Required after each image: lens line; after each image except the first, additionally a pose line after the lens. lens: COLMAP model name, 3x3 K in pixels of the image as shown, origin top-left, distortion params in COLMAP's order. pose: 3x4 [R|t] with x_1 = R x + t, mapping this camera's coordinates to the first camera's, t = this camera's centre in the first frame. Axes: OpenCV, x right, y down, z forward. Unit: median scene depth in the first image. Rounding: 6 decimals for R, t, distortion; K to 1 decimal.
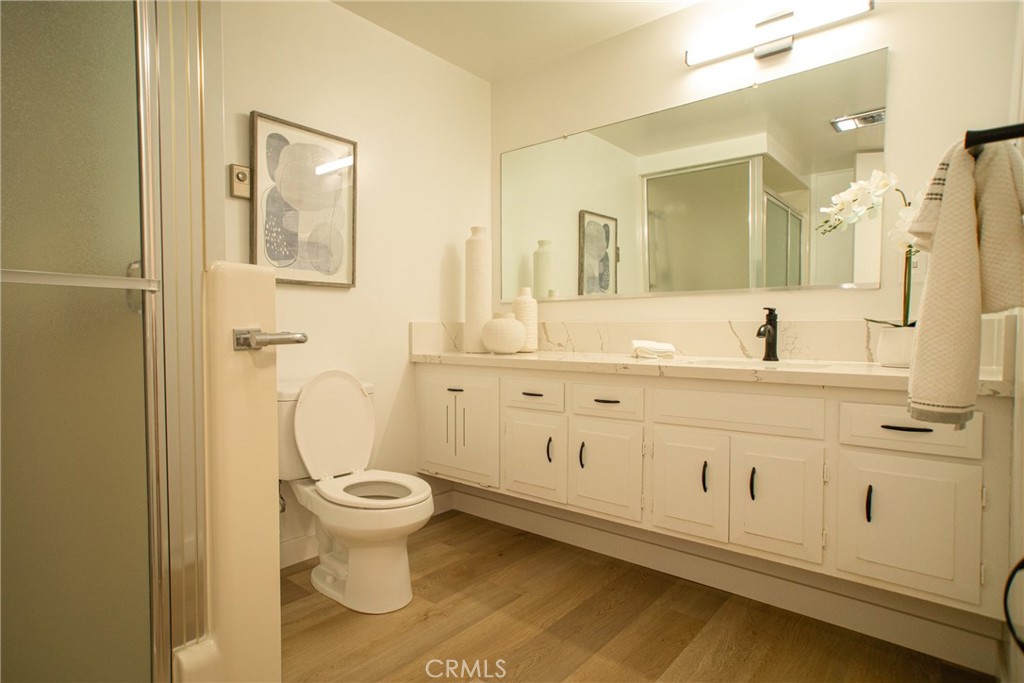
lens RADIAL K [[550.2, 0, 512.0], [0, 550.2, 341.5], [0, 0, 1]] dist [0.001925, 0.000333]
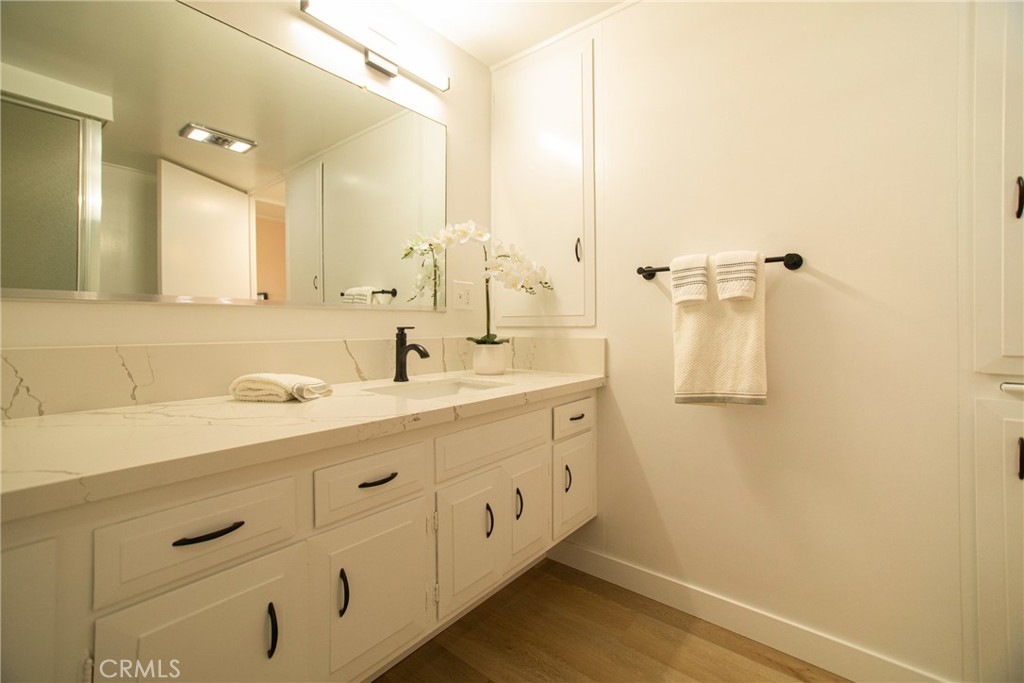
lens RADIAL K [[419.1, 0, 510.4], [0, 419.1, 321.8], [0, 0, 1]] dist [-0.001054, 0.000008]
pose [[0.007418, 0.012579, 0.999893, -0.281604], [0.016139, 0.999789, -0.012698, -0.058032], [-0.999842, 0.016231, 0.007214, 0.790866]]
